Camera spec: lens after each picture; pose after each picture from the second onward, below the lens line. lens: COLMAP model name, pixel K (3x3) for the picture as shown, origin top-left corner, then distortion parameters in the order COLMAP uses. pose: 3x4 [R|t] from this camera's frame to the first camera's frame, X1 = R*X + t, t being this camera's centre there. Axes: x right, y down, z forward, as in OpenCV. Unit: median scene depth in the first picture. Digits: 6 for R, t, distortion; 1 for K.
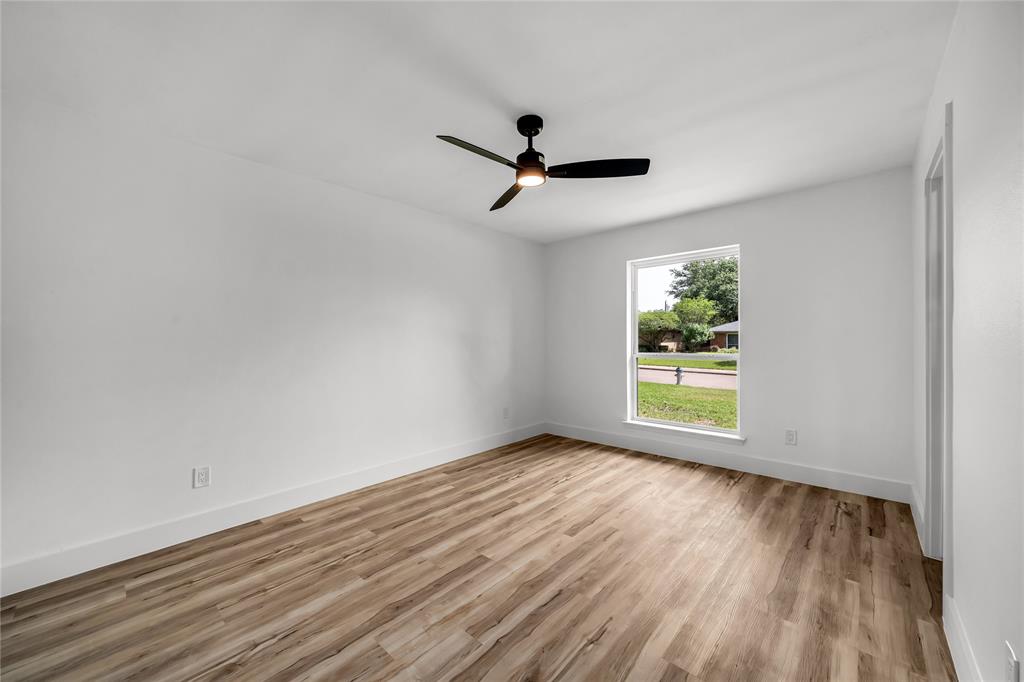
lens RADIAL K [[393.4, 0, 512.0], [0, 393.4, 341.0], [0, 0, 1]] dist [0.000643, 0.000047]
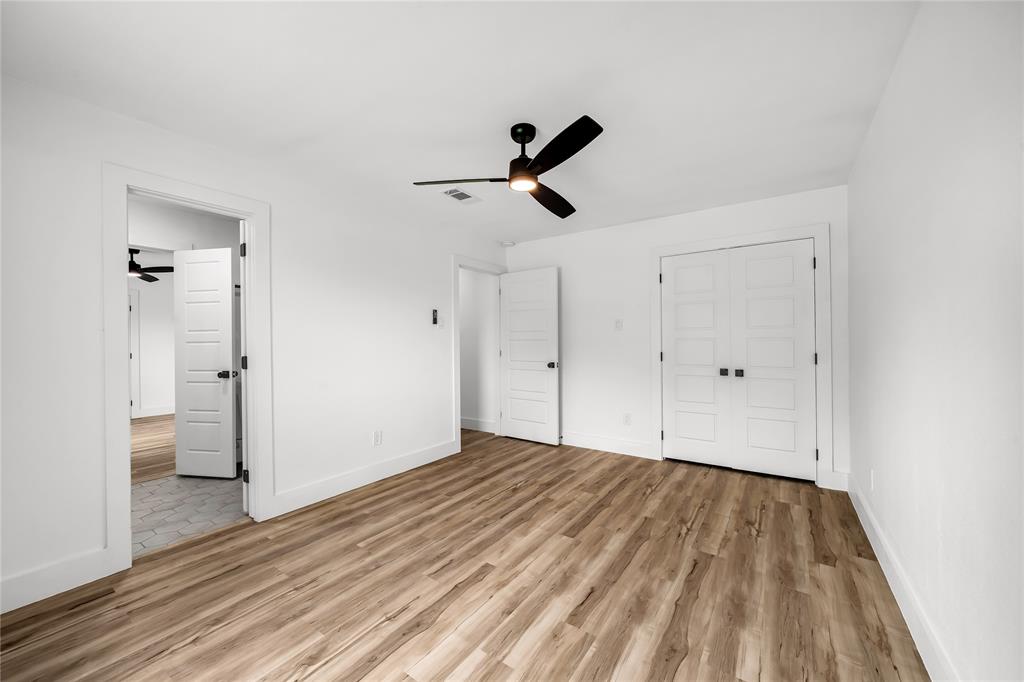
lens RADIAL K [[393.4, 0, 512.0], [0, 393.4, 341.0], [0, 0, 1]] dist [0.000643, 0.000047]
pose [[-0.991661, 0.017153, -0.127725, 0.209138], [0.017641, 0.999841, -0.002692, -0.001715], [0.127658, -0.004923, -0.991806, 1.971039]]
